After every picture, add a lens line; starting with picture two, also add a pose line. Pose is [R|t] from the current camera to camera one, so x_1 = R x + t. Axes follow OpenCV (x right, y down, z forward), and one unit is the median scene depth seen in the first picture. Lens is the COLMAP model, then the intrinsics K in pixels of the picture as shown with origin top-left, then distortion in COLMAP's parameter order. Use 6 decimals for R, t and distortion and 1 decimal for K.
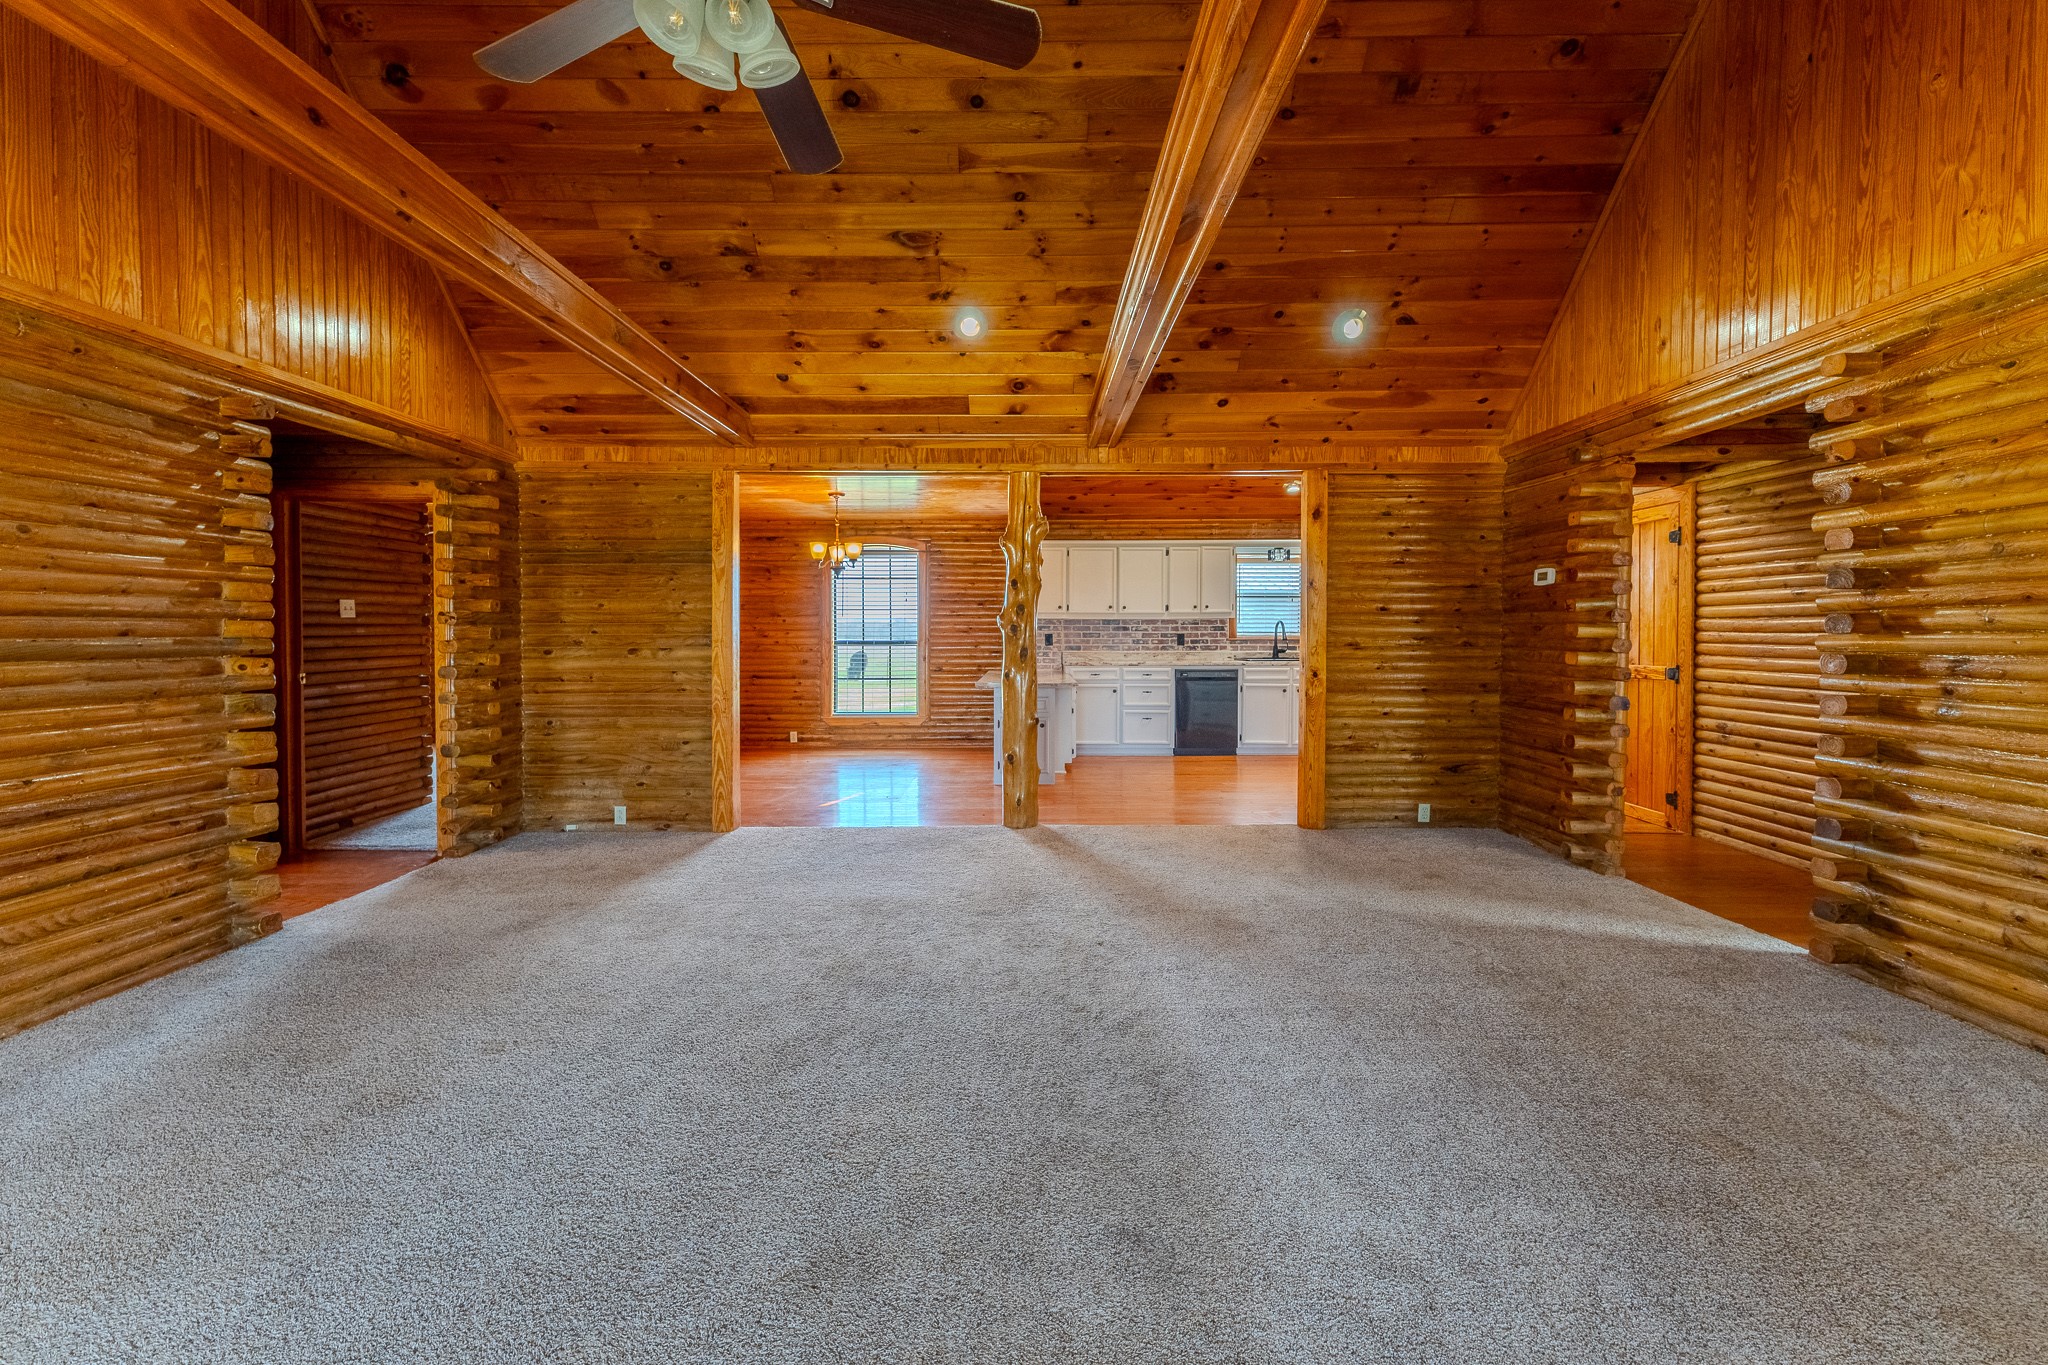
lens RADIAL K [[837.0, 0, 1026.3], [0, 837.0, 645.5], [0, 0, 1]] dist [0.001592, 0.000011]
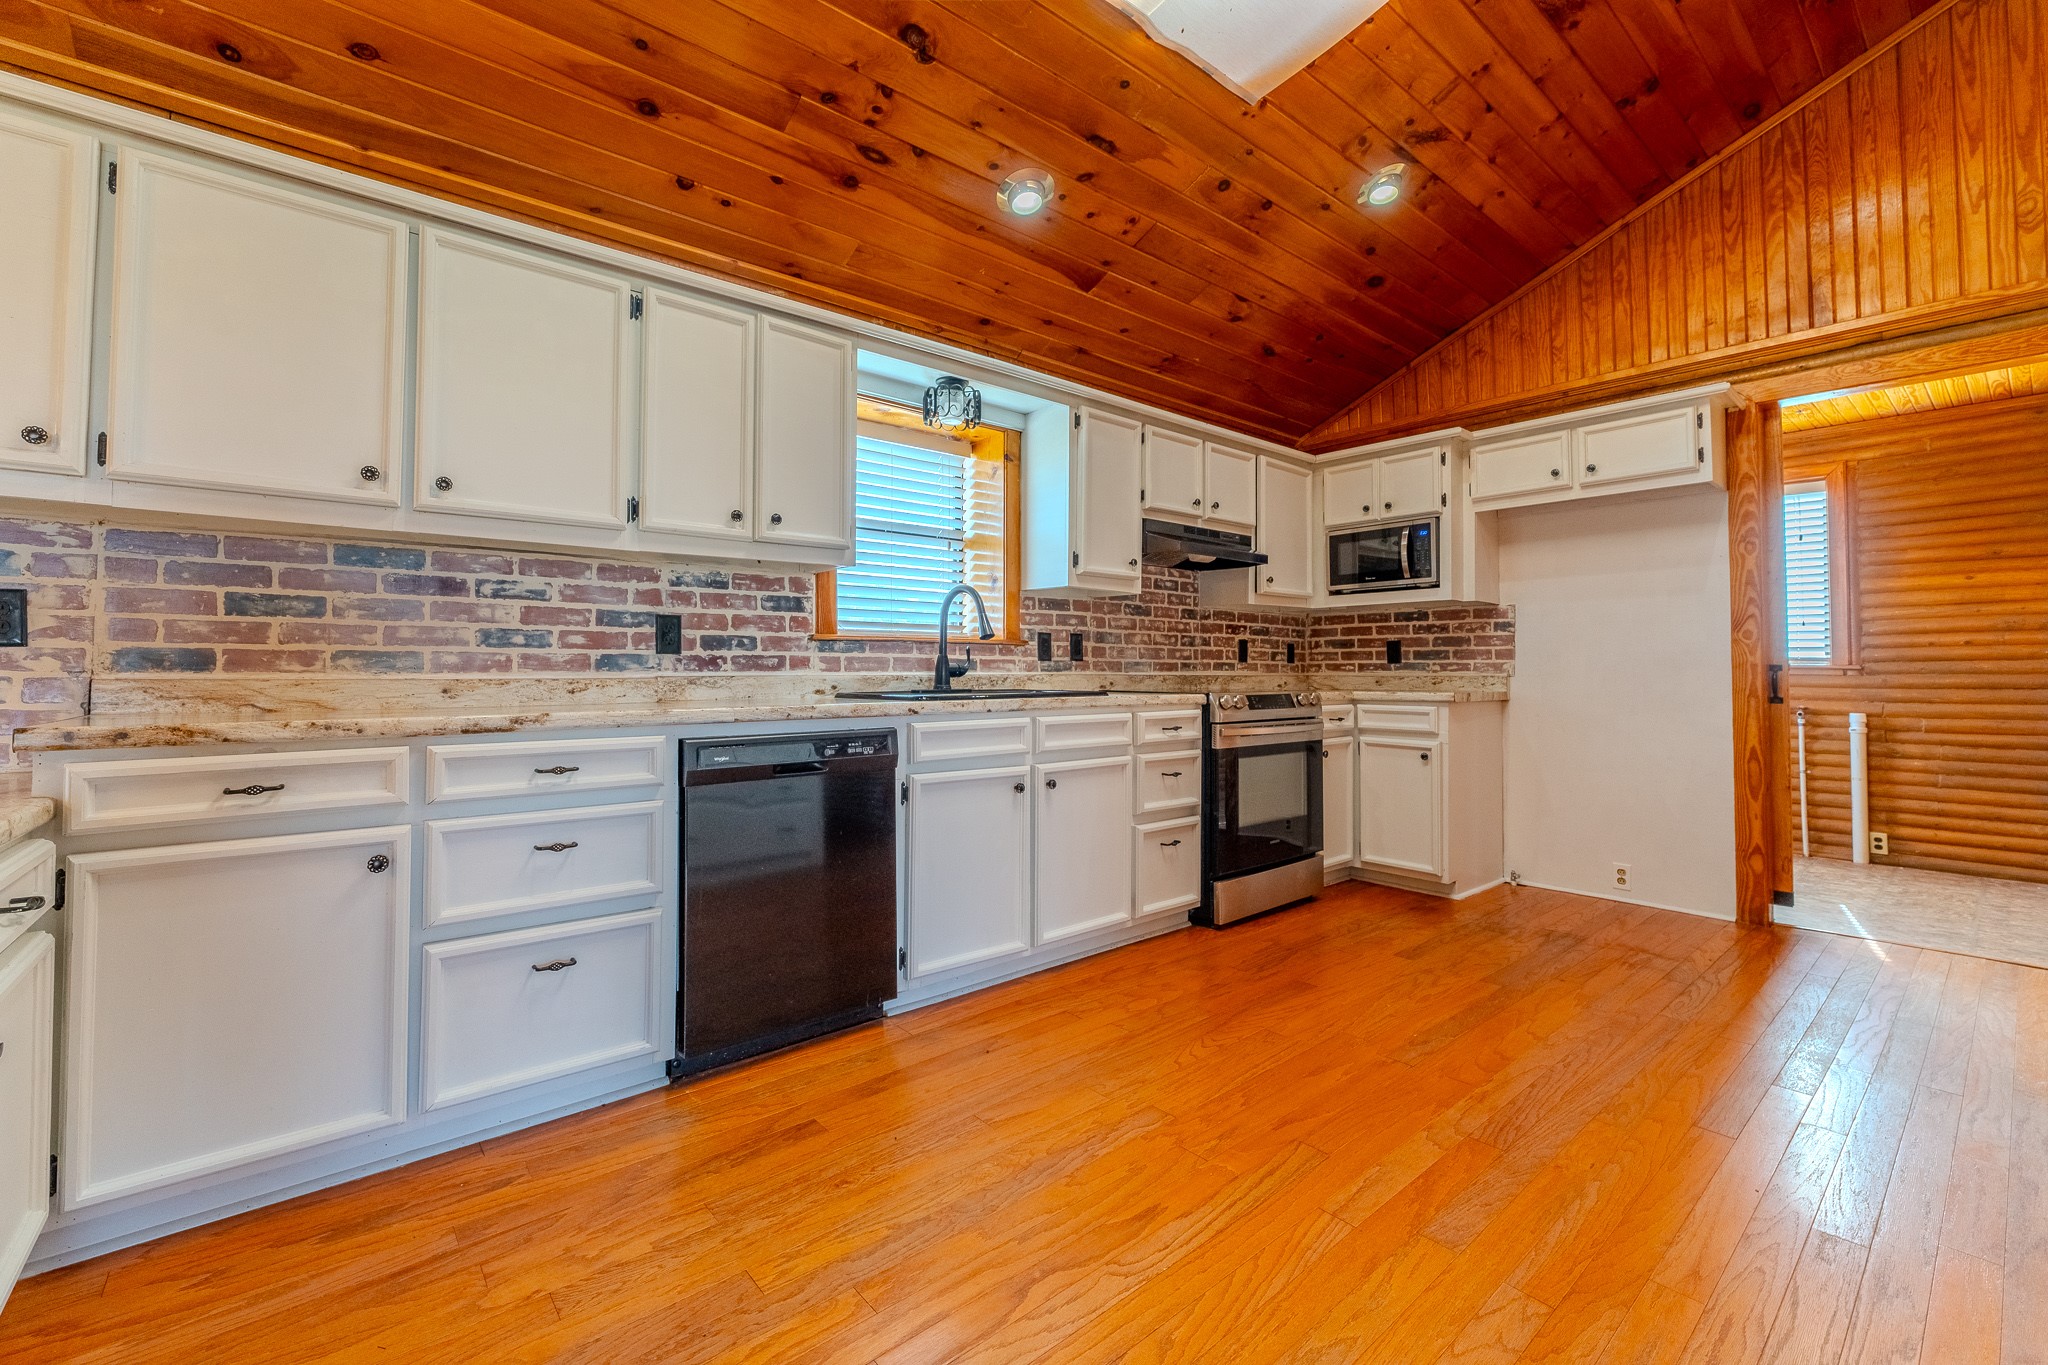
lens RADIAL K [[858.7, 0, 1015.8], [0, 858.7, 646.5], [0, 0, 1]] dist [-0.006439, 0.000825]
pose [[0.765114, 0.018634, 0.643625, 0.142590], [0.013749, 0.998880, -0.045263, 0.021938], [-0.643748, 0.043480, 0.764001, 1.186473]]
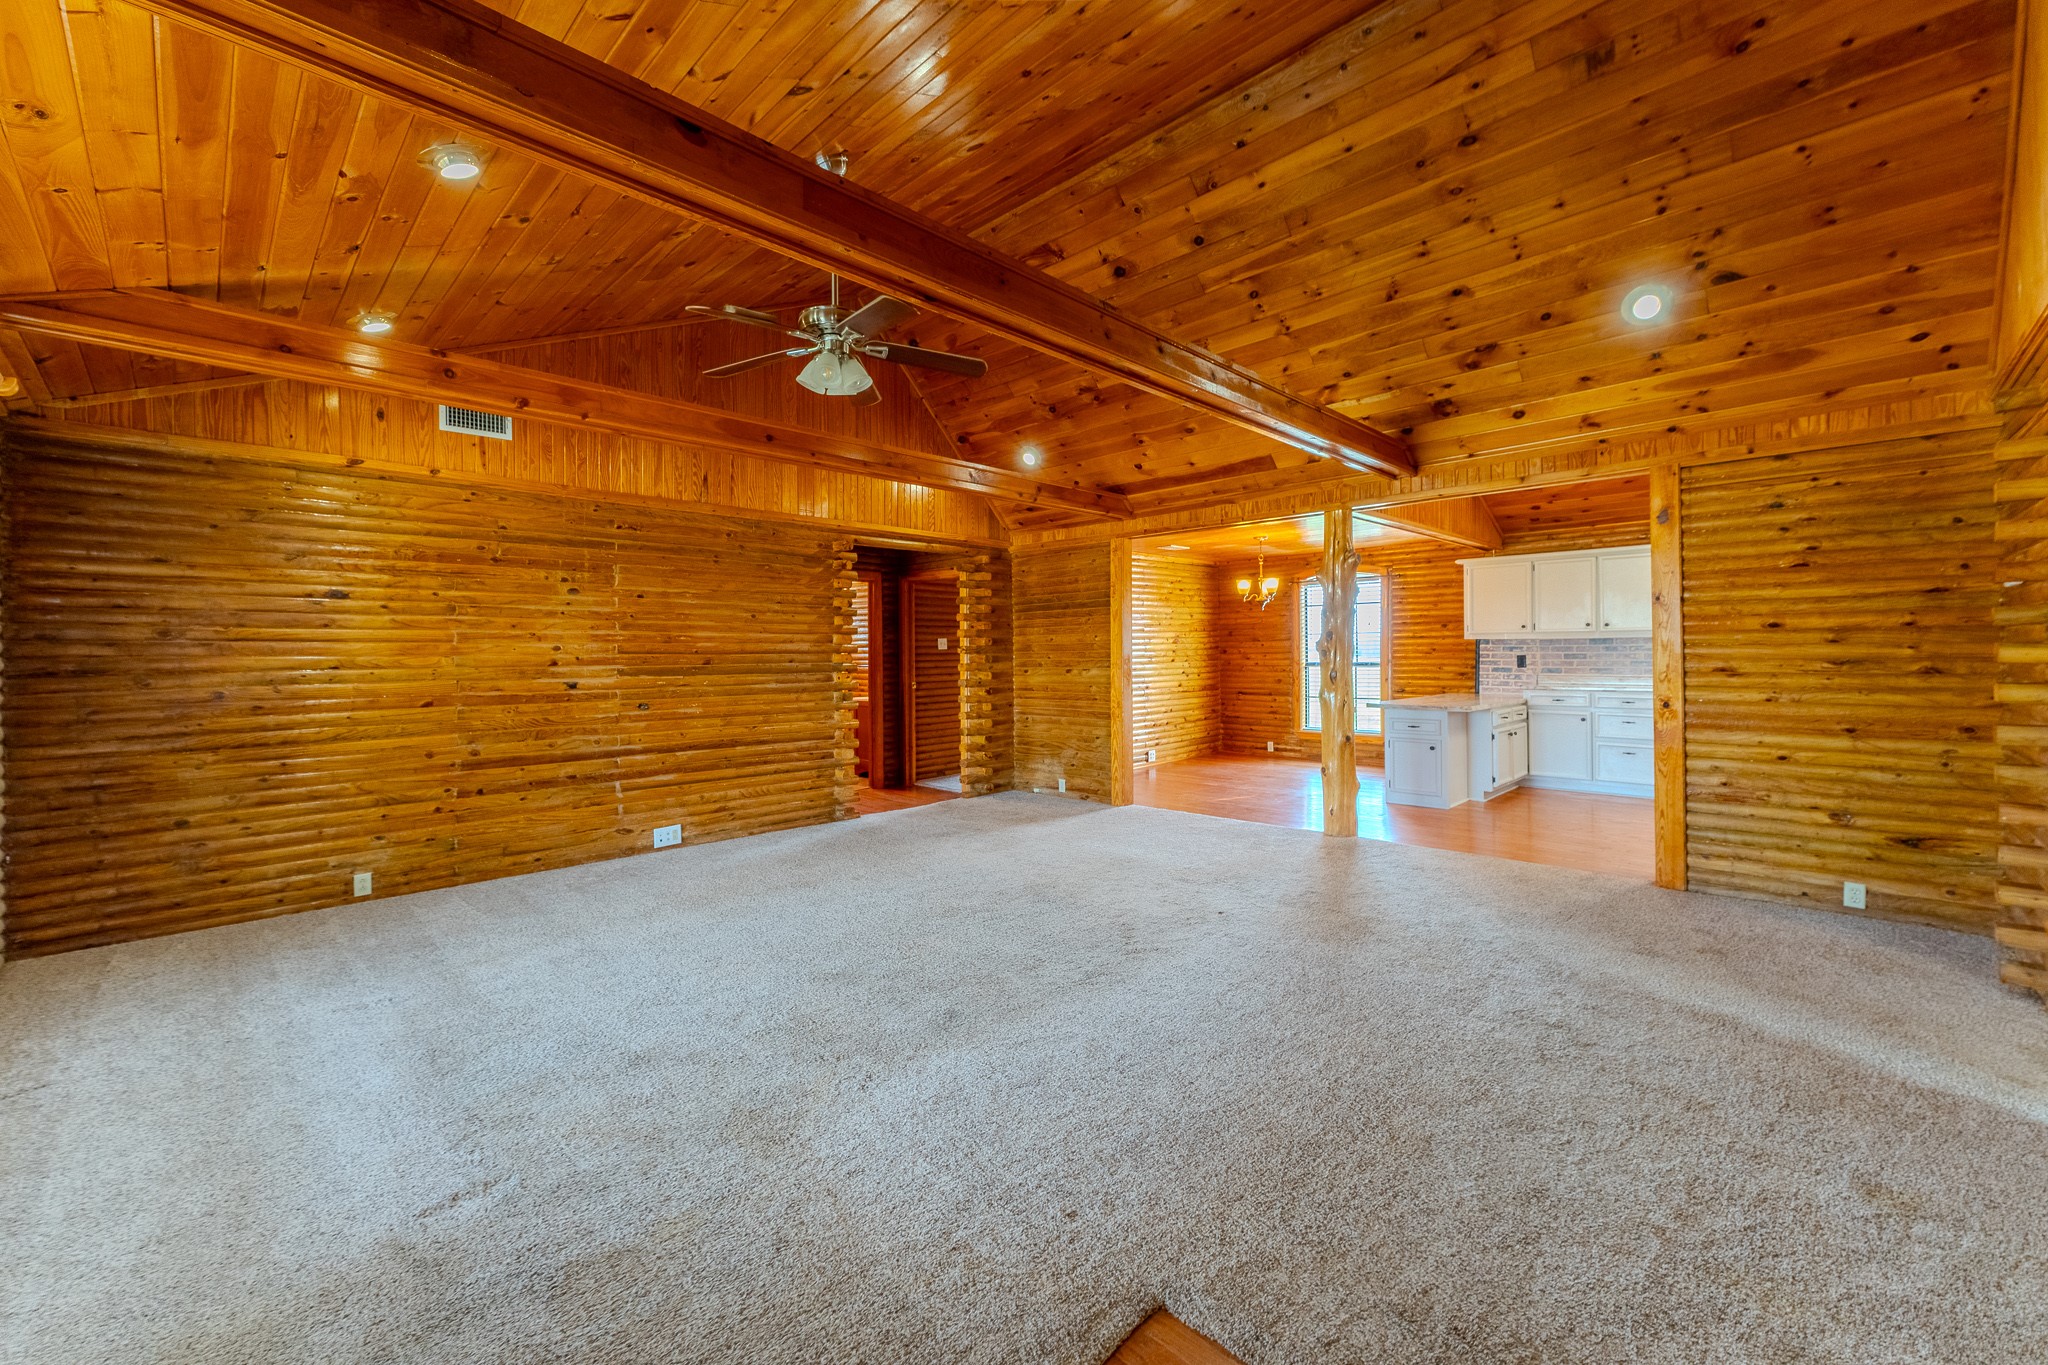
lens RADIAL K [[816.3, 0, 1049.6], [0, 816.3, 643.6], [0, 0, 1]] dist [0.002275, 0.000235]
pose [[0.726652, -0.014625, -0.686850, 0.466131], [-0.002774, 0.999703, -0.024221, -0.006005], [0.687000, 0.019505, 0.726395, -0.032991]]
